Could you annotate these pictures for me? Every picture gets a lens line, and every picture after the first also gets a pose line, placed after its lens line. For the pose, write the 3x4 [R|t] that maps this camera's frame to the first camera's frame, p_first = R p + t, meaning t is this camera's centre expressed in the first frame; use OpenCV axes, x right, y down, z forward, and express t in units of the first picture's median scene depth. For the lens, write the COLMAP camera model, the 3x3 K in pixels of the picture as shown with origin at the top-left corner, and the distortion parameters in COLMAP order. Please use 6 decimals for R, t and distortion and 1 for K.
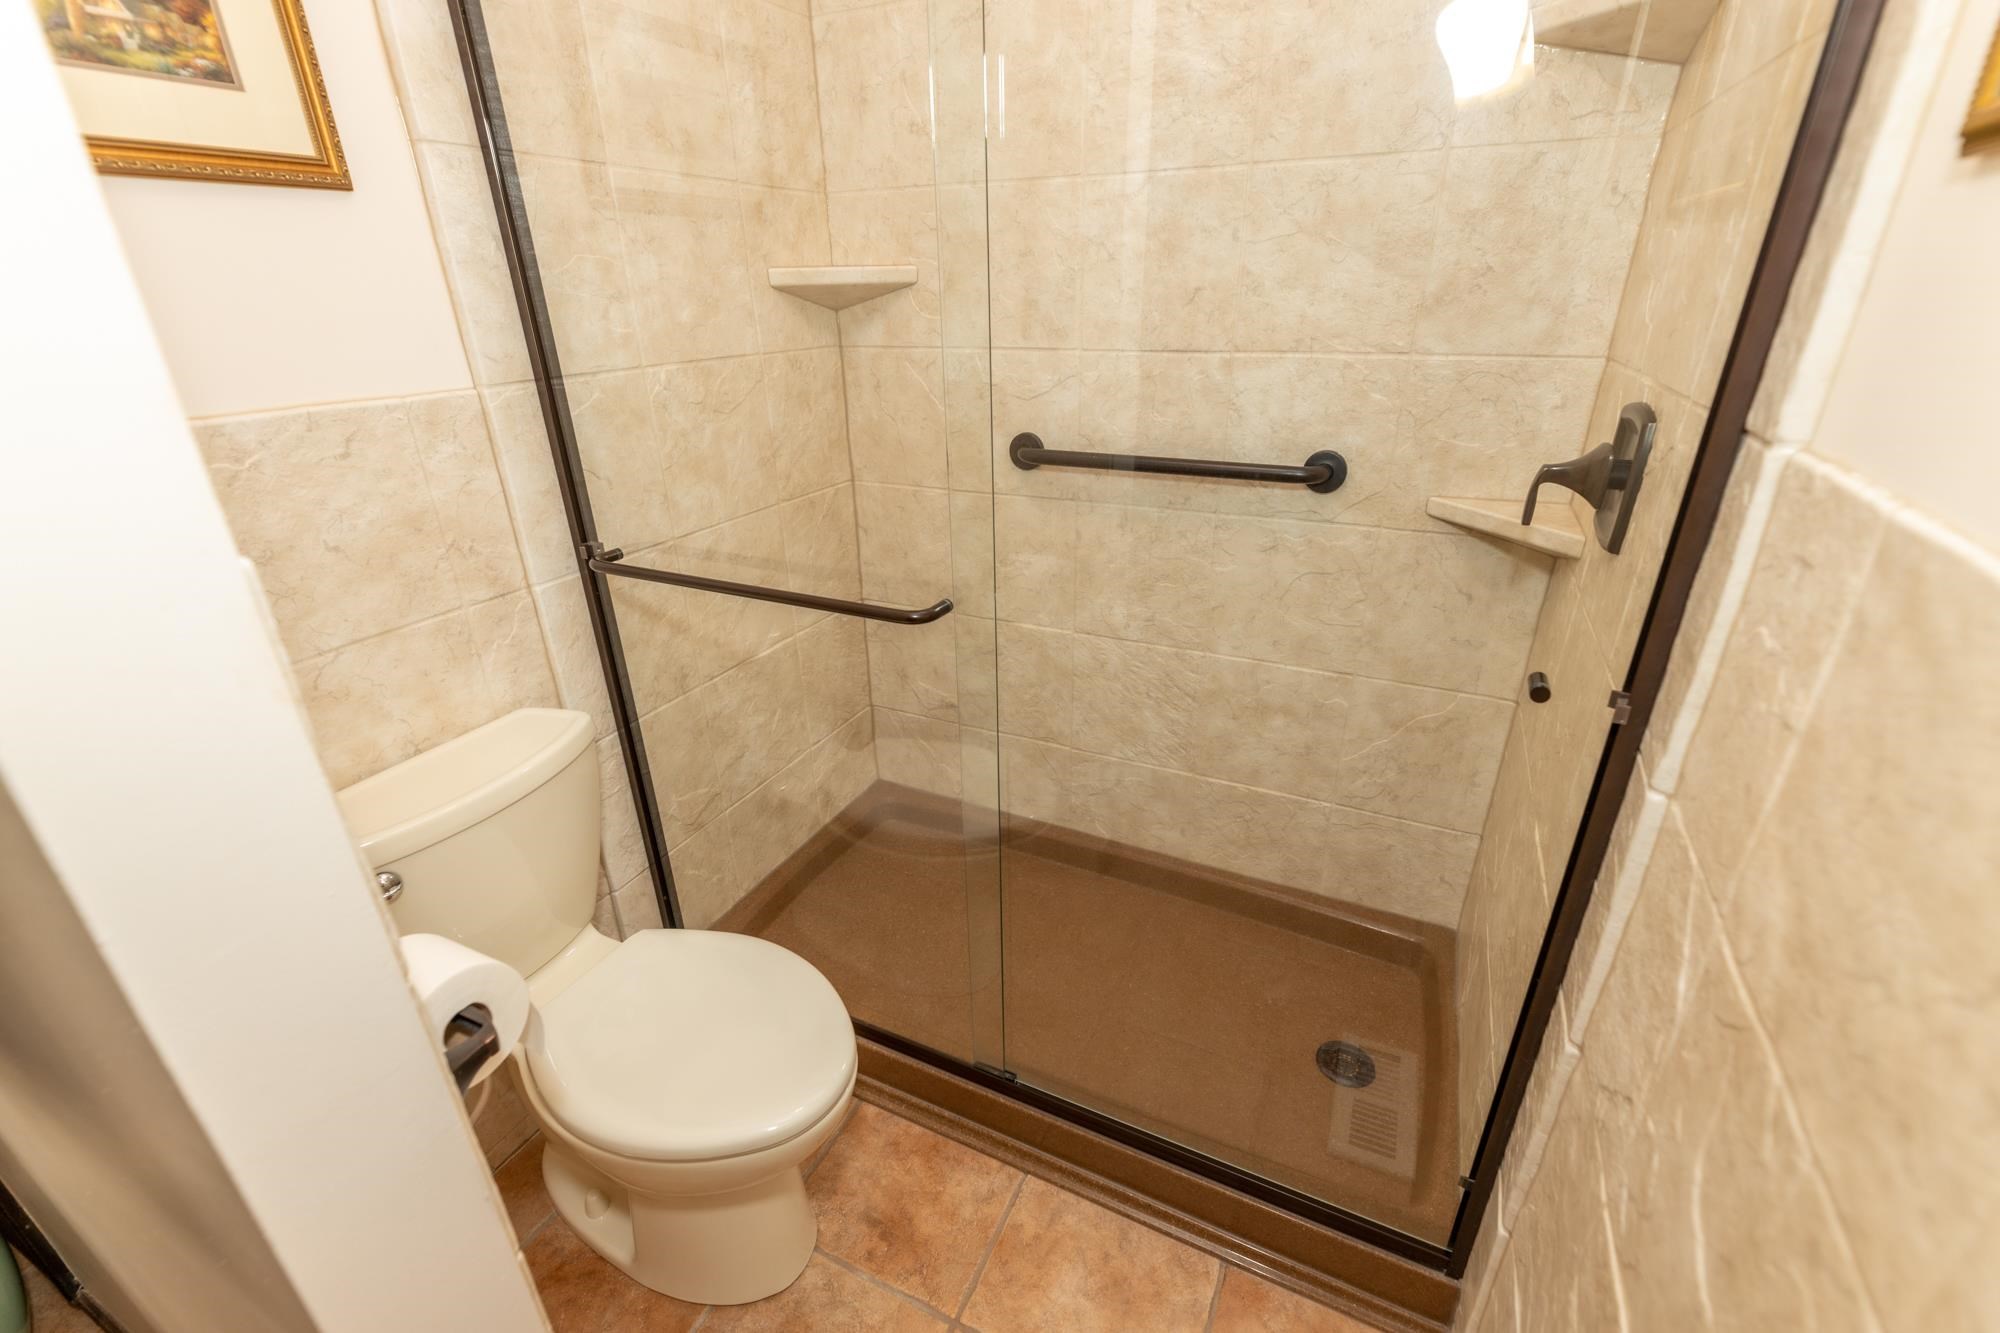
lens RADIAL K [[866.0, 0, 999.0], [0, 866.0, 679.1], [0, 0, 1]] dist [-0.001027, -0.000384]
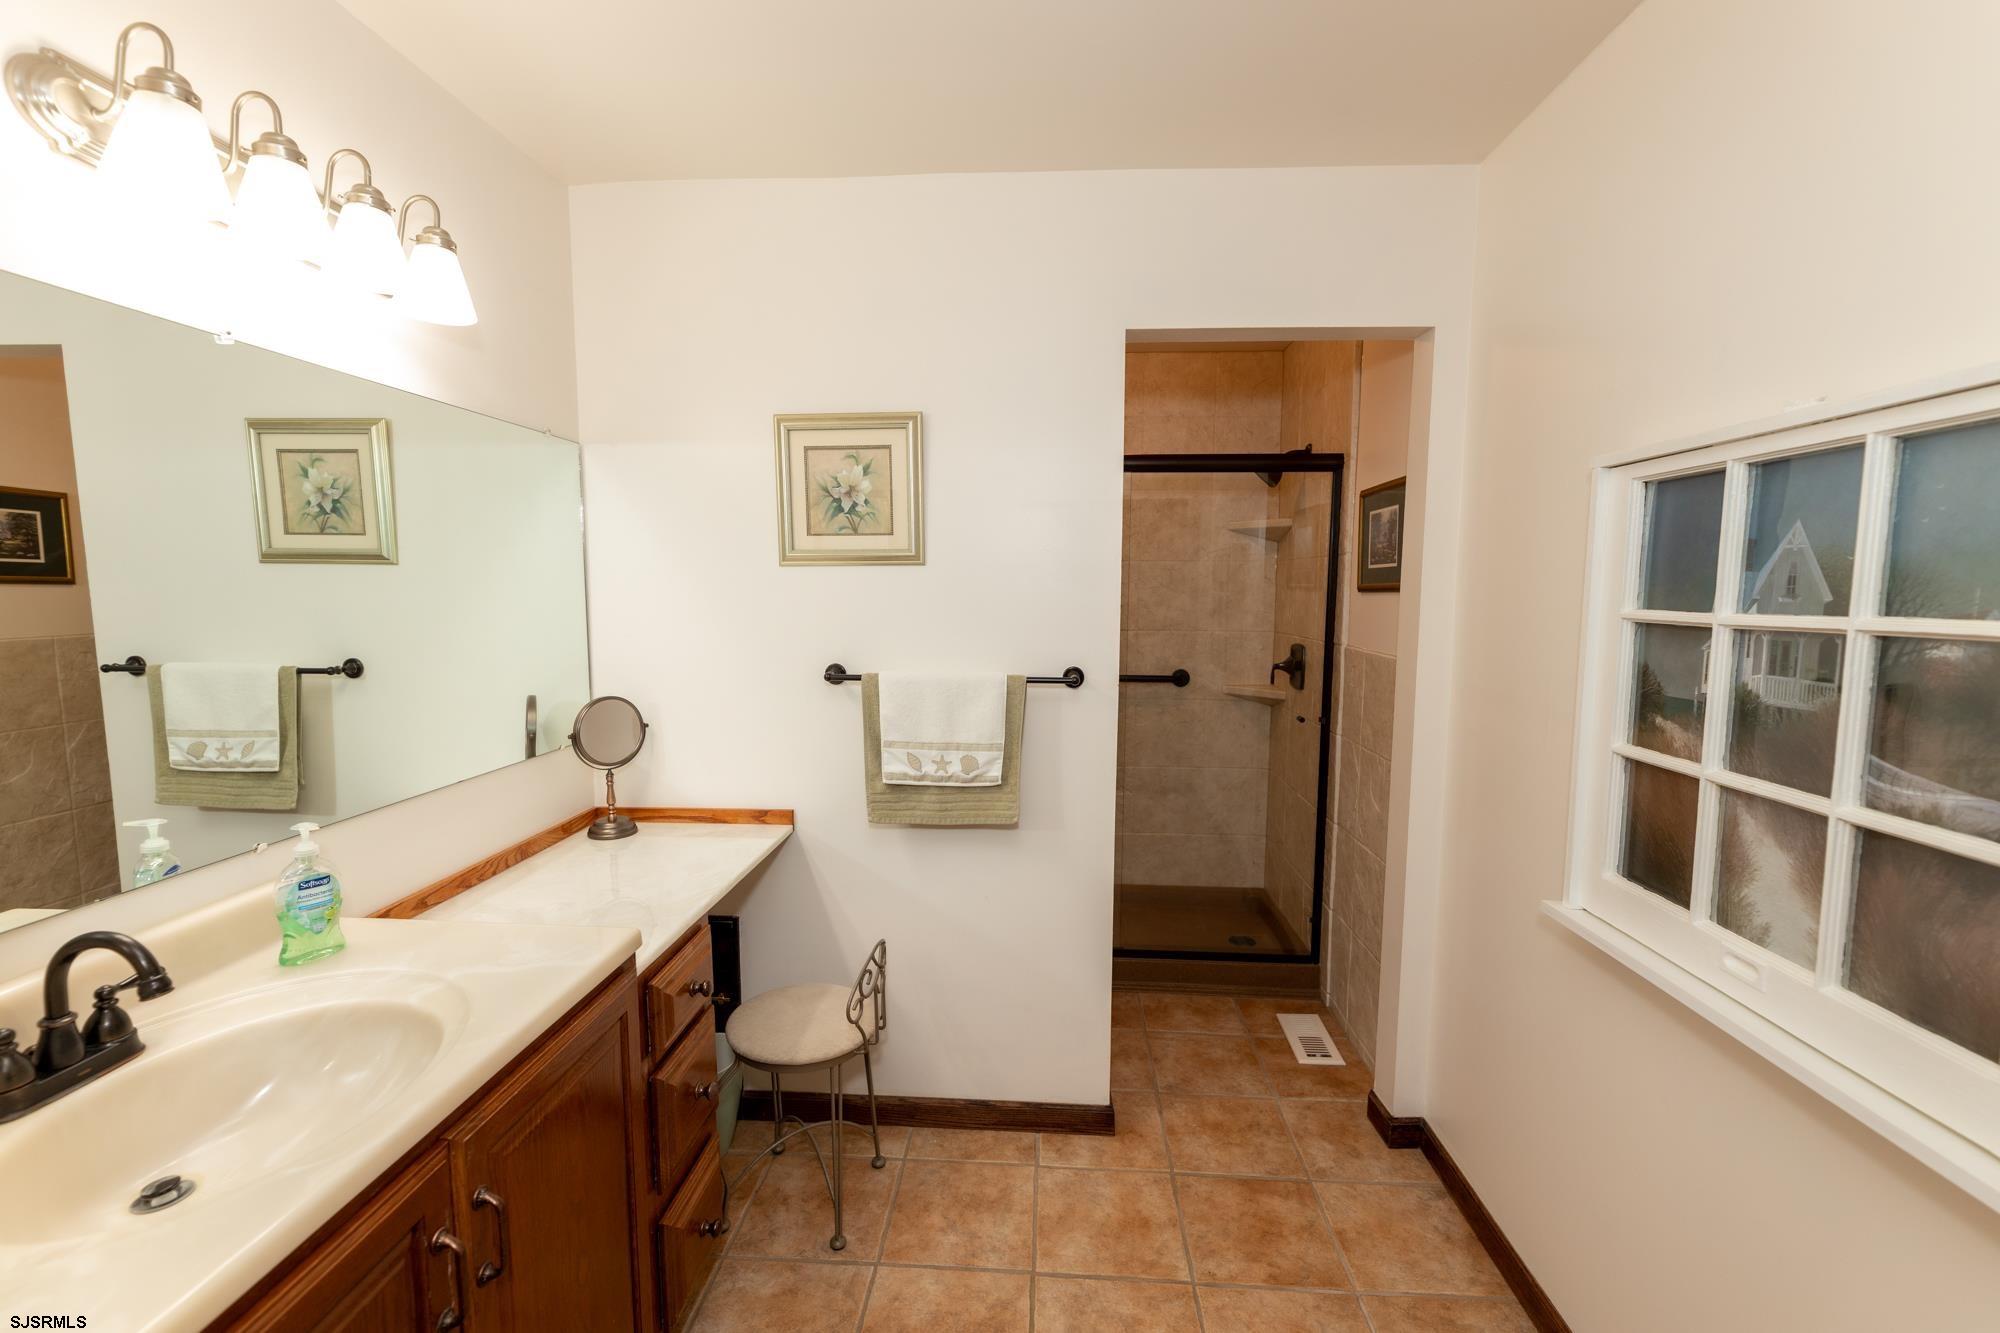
lens RADIAL K [[866.0, 0, 999.0], [0, 866.0, 679.1], [0, 0, 1]] dist [-0.001027, -0.000384]
pose [[0.924347, -0.007154, 0.381487, -1.024891], [0.133466, 0.942724, -0.305710, 0.436526], [-0.357449, 0.333498, 0.872358, -0.916571]]
